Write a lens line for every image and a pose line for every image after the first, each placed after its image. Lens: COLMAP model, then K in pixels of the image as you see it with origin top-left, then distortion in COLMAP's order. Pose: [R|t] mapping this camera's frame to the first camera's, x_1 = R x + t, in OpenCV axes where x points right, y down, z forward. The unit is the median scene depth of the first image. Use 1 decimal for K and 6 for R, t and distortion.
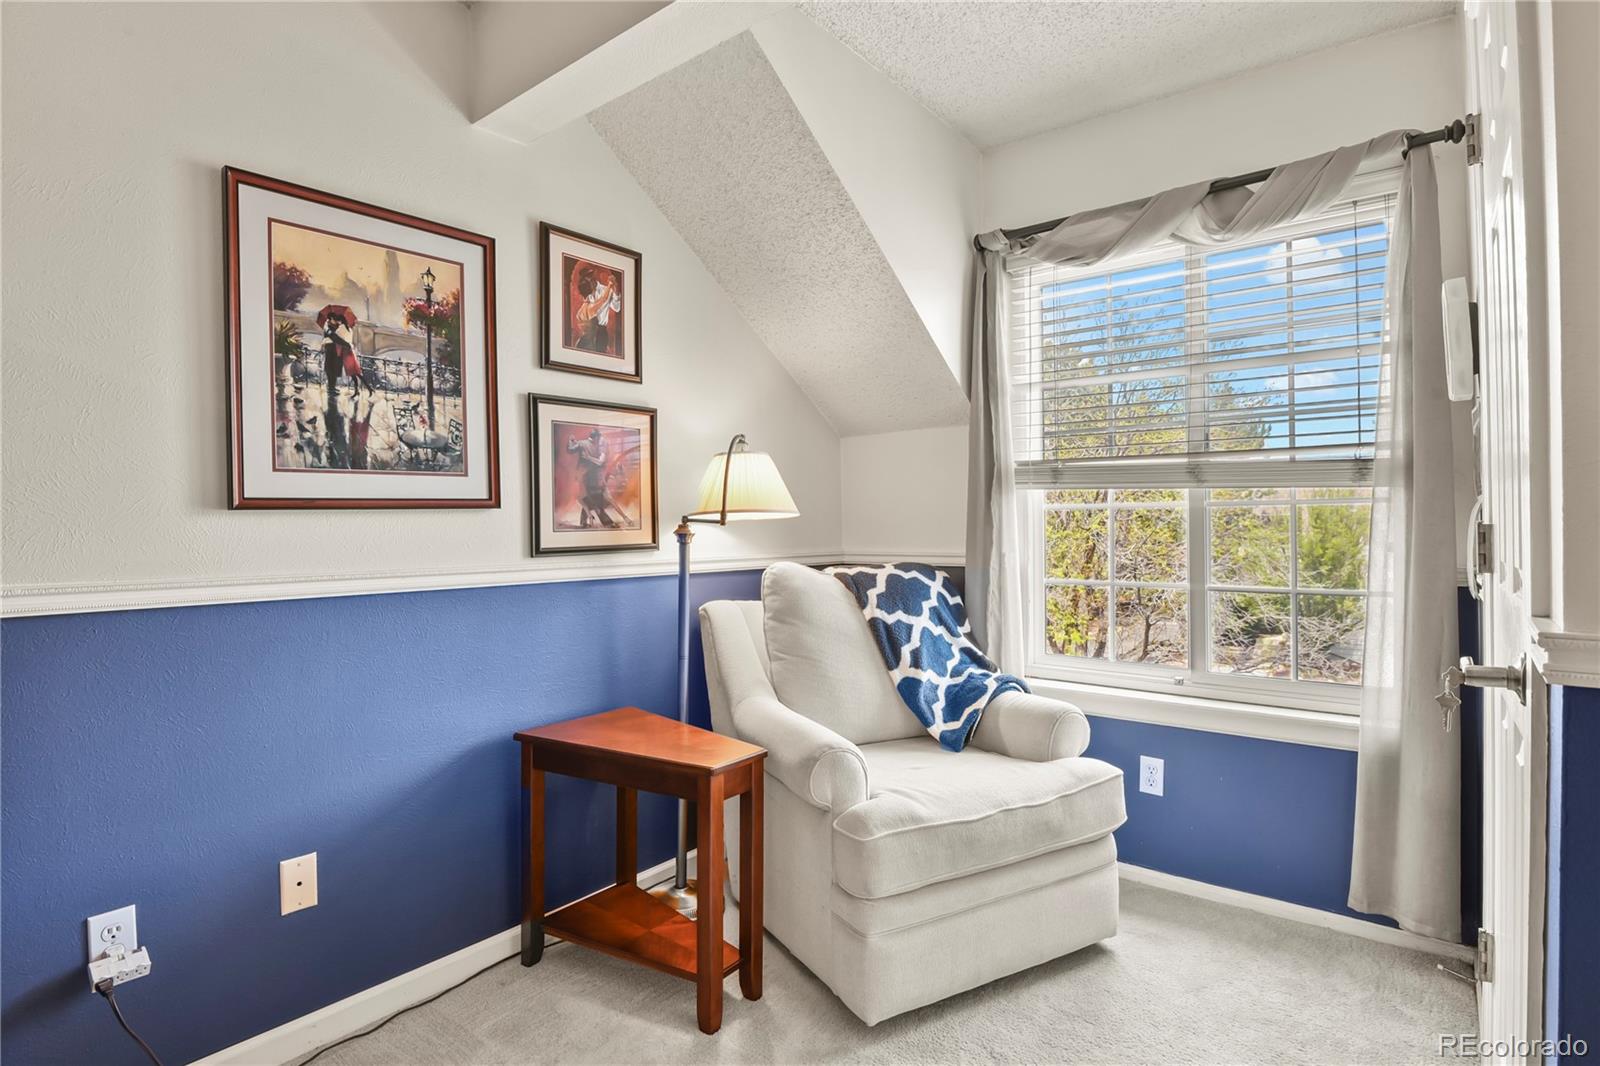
lens RADIAL K [[780.0, 0, 804.1], [0, 780.0, 520.0], [0, 0, 1]] dist [-0.021149, -0.002093]
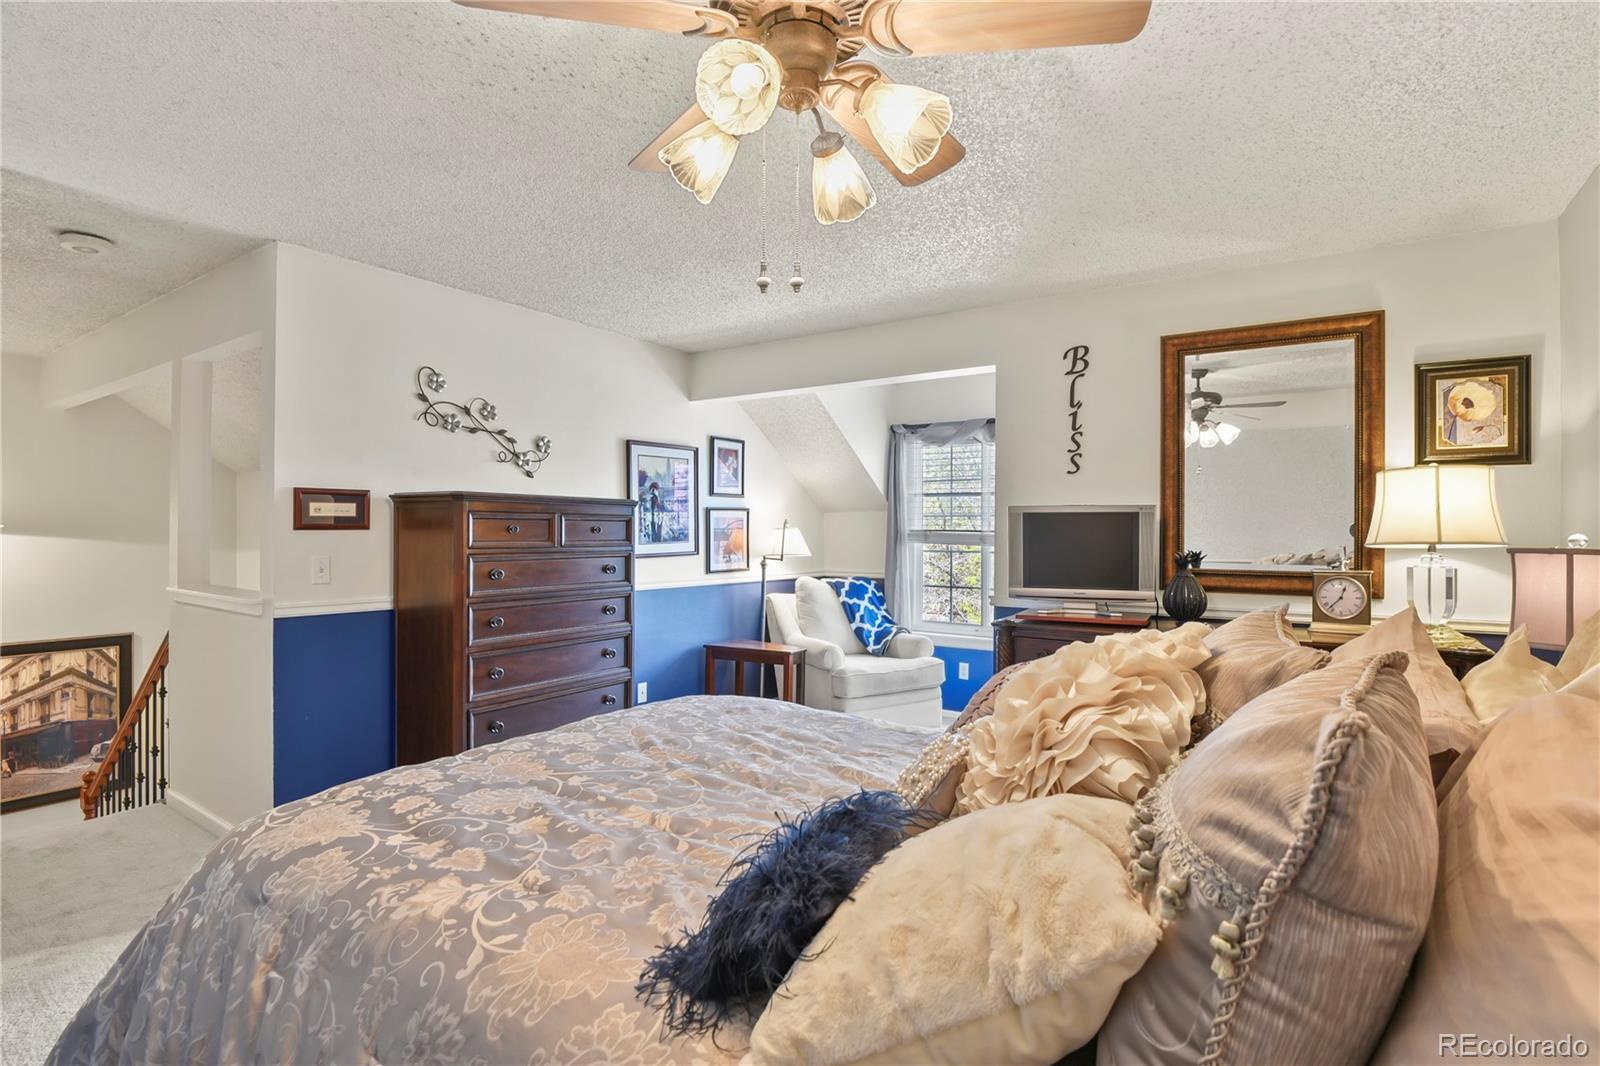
lens RADIAL K [[780.0, 0, 816.3], [0, 780.0, 529.7], [0, 0, 1]] dist [-0.021149, -0.002093]
pose [[0.995585, 0.011140, 0.093201, -0.209320], [-0.011367, 0.999934, 0.001901, -0.088202], [-0.093173, -0.002952, 0.995646, -1.284349]]
